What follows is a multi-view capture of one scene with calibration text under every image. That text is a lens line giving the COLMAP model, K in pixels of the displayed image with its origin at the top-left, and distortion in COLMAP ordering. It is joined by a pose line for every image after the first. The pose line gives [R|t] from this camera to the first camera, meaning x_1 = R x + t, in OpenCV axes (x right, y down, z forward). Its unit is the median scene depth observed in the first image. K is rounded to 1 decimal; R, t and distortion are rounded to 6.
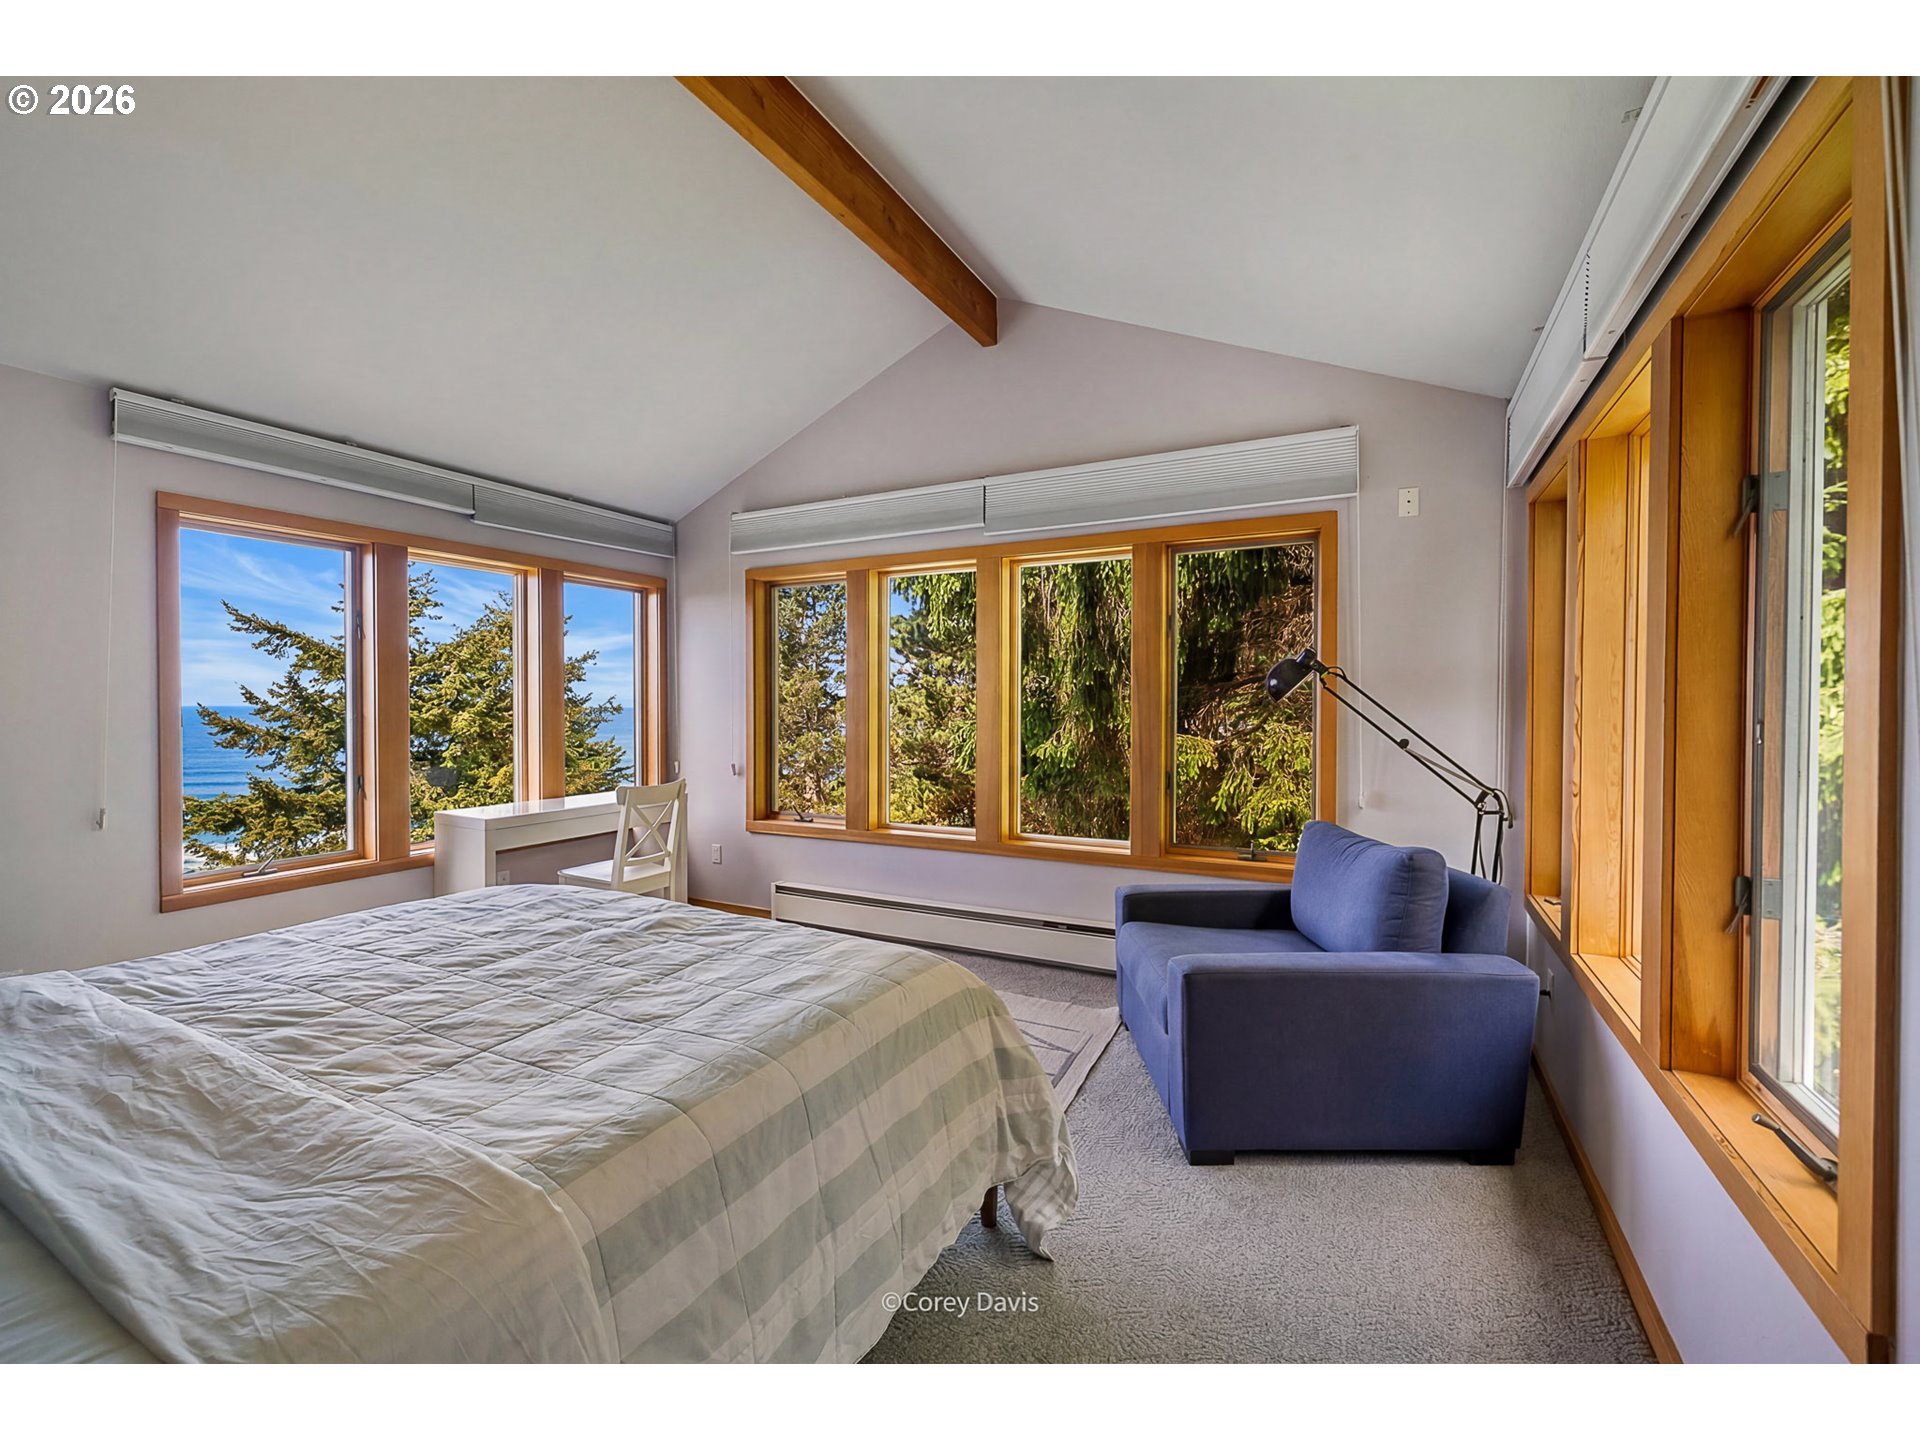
lens RADIAL K [[804.1, 0, 957.5], [0, 804.1, 707.5], [0, 0, 1]] dist [0.000843, 0.000206]
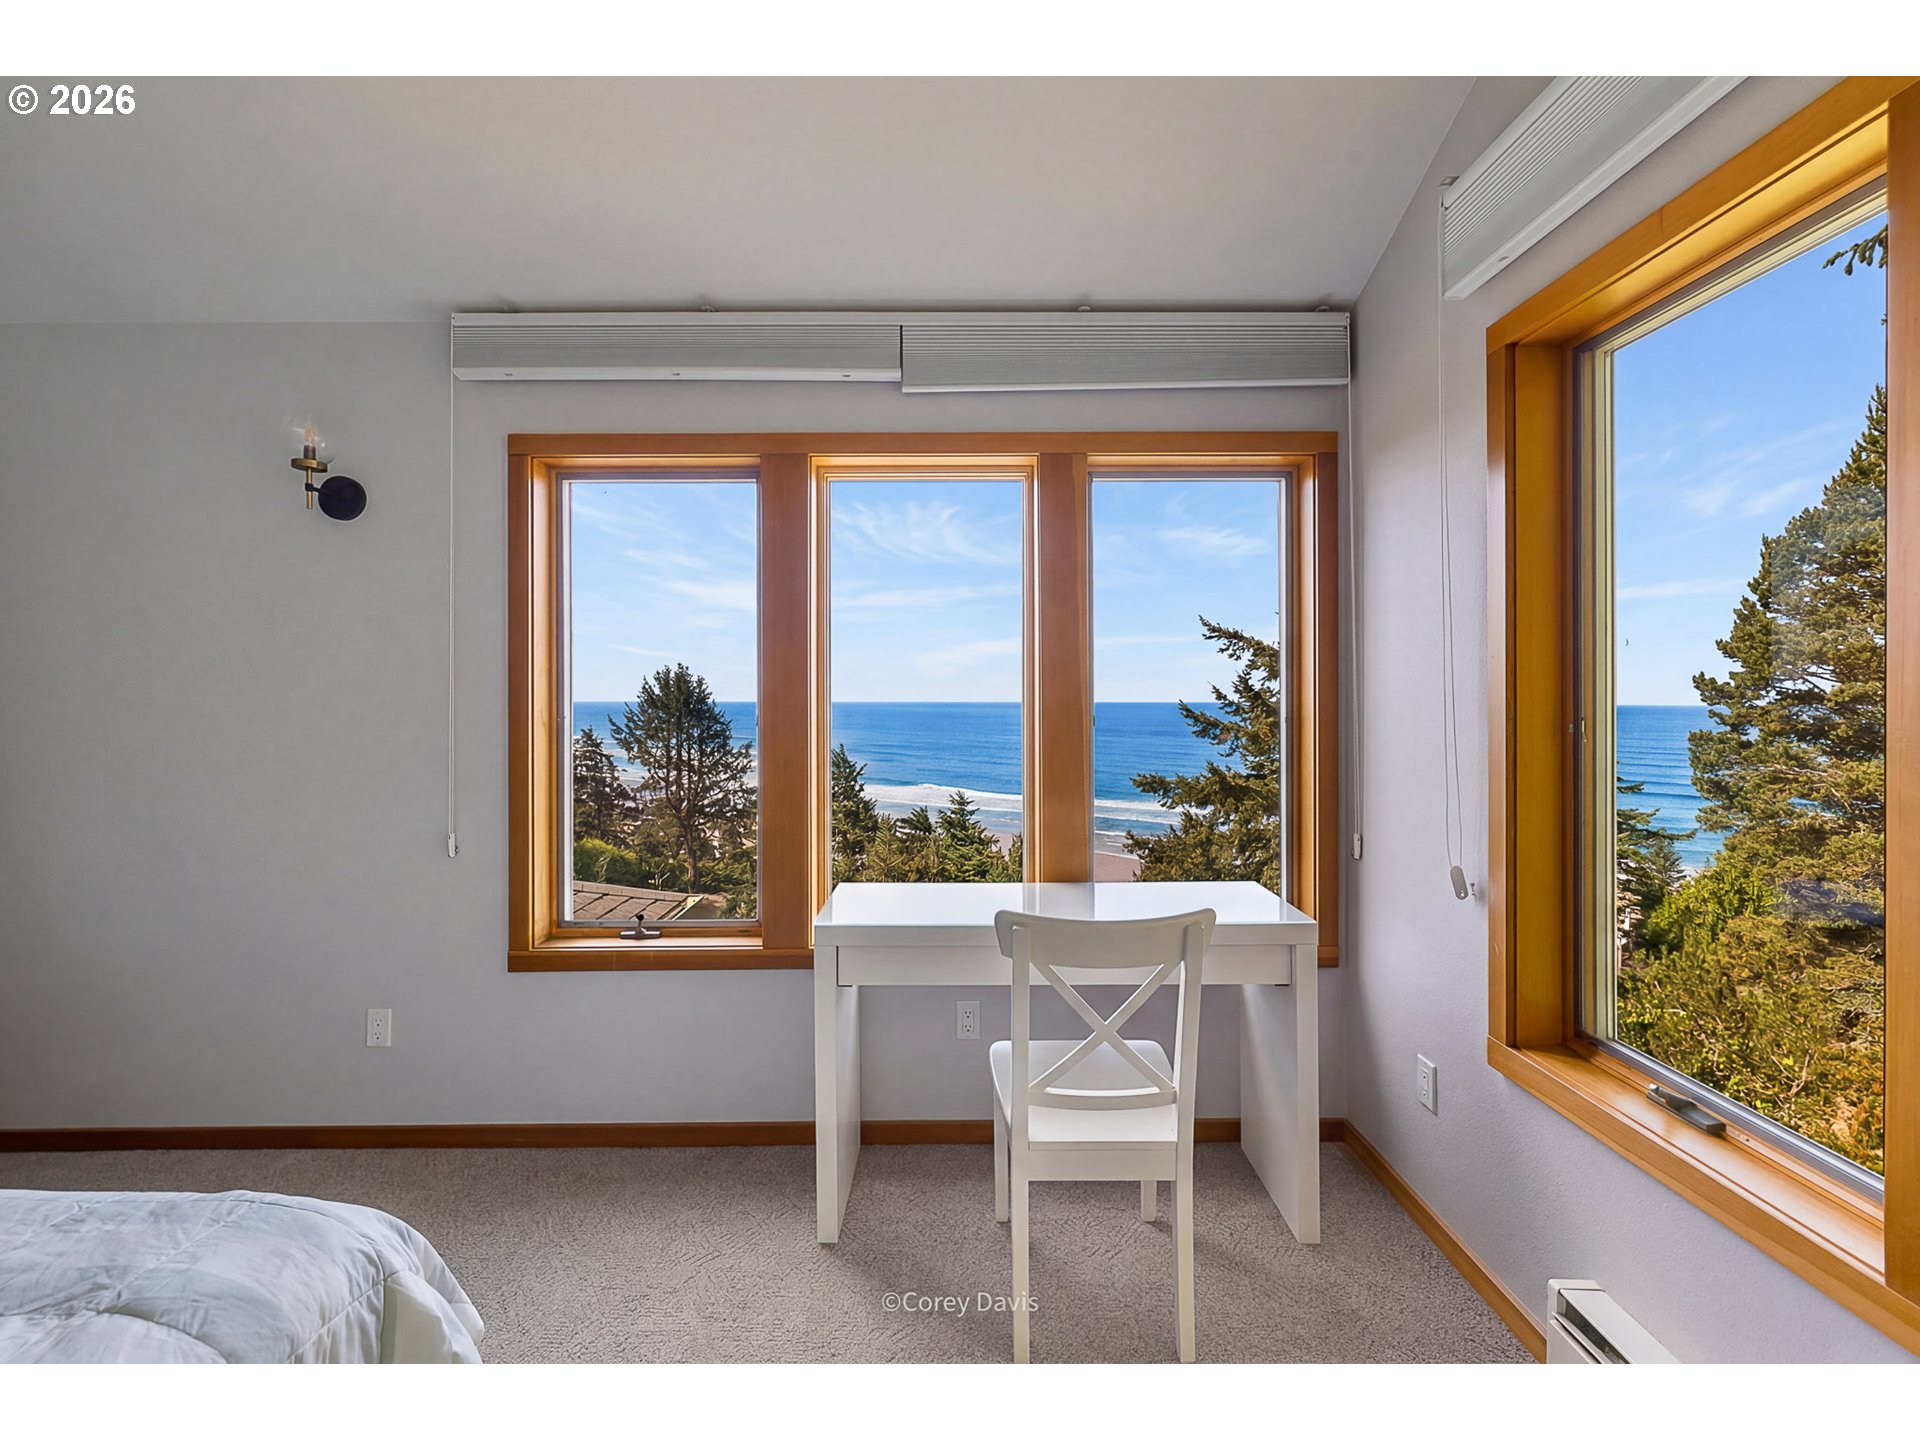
lens RADIAL K [[804.1, 0, 957.5], [0, 804.1, 707.5], [0, 0, 1]] dist [0.000843, 0.000206]
pose [[0.465747, 0.008999, -0.884872, -0.010770], [-0.004740, 0.999959, 0.007674, -0.001218], [0.884905, 0.000621, 0.465771, 0.117367]]
